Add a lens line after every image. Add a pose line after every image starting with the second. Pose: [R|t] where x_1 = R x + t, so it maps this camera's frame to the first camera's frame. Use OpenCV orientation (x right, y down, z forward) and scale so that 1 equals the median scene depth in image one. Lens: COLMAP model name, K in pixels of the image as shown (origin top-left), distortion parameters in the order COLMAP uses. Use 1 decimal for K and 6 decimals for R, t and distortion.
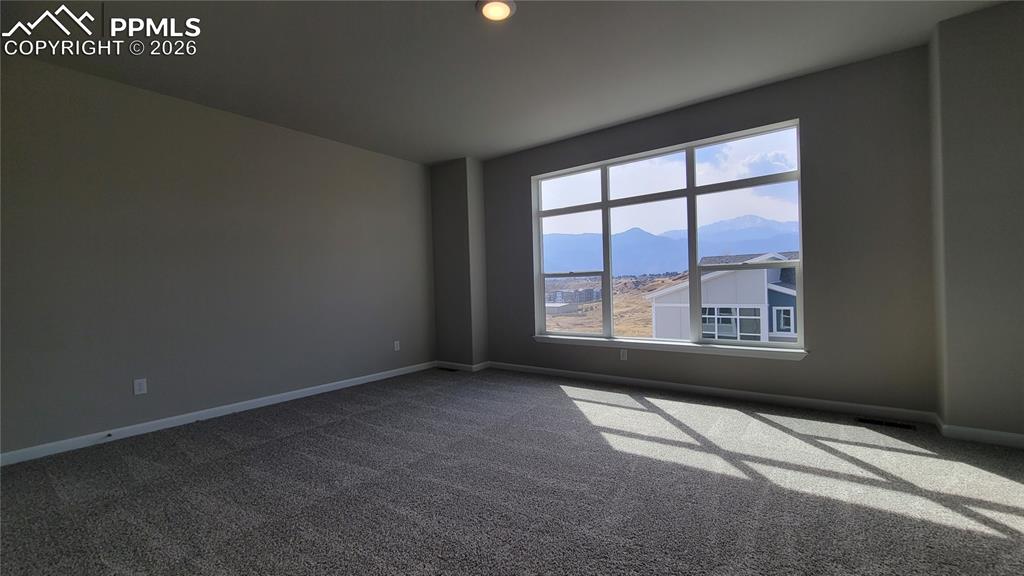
lens RADIAL K [[419.2, 0, 513.9], [0, 419.2, 287.1], [0, 0, 1]] dist [0.000683, 0.000609]
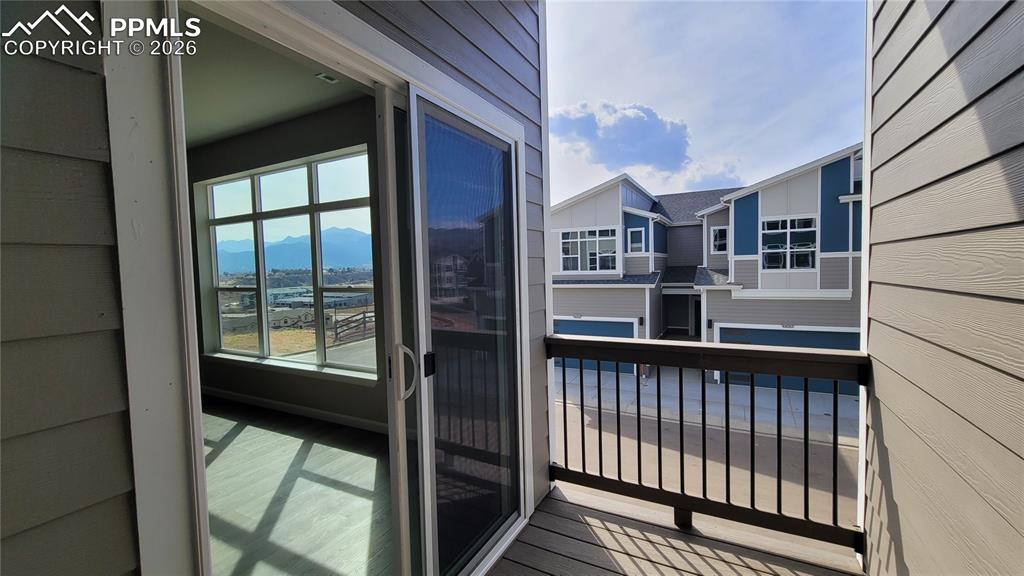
lens RADIAL K [[419.2, 0, 513.9], [0, 419.2, 286.0], [0, 0, 1]] dist [0.000683, 0.000609]
pose [[0.987544, -0.006424, 0.157215, 0.614224], [-0.000037, 0.999157, 0.041063, -0.076957], [-0.157346, -0.040558, 0.986710, -0.024733]]
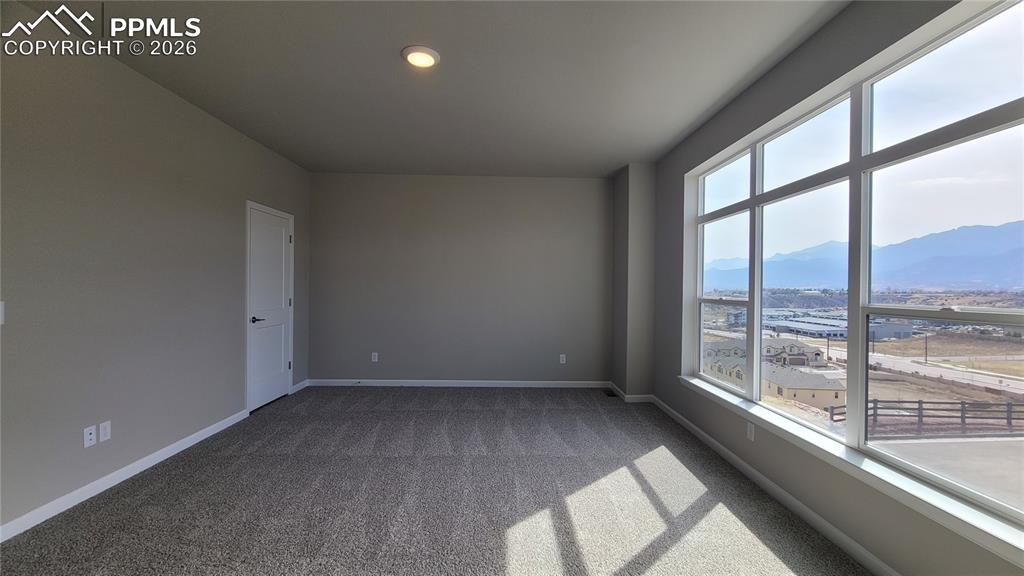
lens RADIAL K [[419.2, 0, 516.6], [0, 419.2, 285.2], [0, 0, 1]] dist [0.000683, 0.000609]
pose [[0.631028, 0.034488, -0.774993, 0.482147], [-0.039613, 0.999140, 0.012208, -0.054737], [0.774748, 0.022996, 0.631852, 0.270662]]
